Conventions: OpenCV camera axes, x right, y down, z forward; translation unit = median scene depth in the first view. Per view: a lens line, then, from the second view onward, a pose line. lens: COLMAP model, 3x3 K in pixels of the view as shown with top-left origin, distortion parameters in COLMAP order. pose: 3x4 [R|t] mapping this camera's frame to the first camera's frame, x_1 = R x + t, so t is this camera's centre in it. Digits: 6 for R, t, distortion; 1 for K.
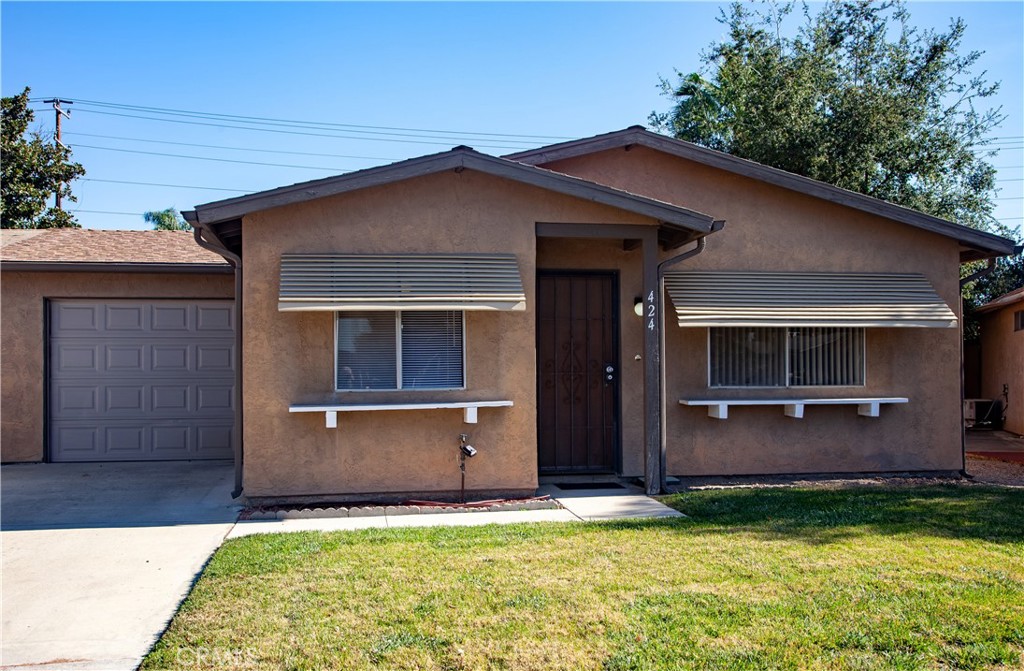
lens RADIAL K [[1005.0, 0, 512.0], [0, 1005.0, 344.7], [0, 0, 1]] dist [-0.025792, 0.014317]
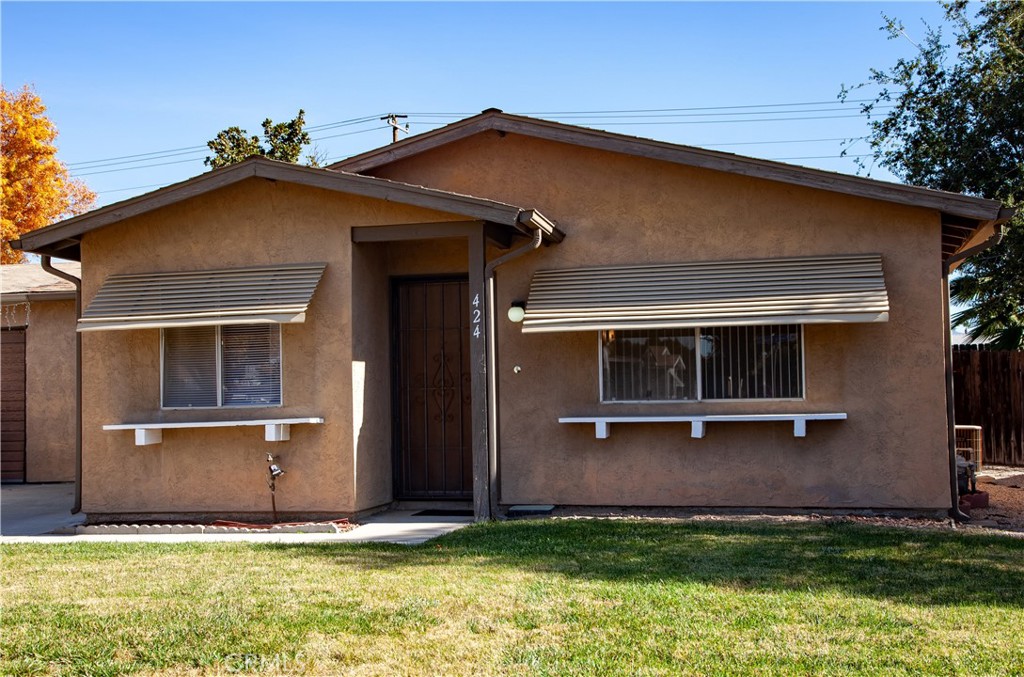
lens RADIAL K [[1172.0, 0, 512.0], [0, 1172.0, 338.5], [0, 0, 1]] dist [0.039679, 0.023440]
pose [[0.916881, -0.032258, -0.397854, 0.593797], [0.023927, 0.999378, -0.025887, 0.013943], [0.398442, 0.014216, 0.917083, 0.058620]]
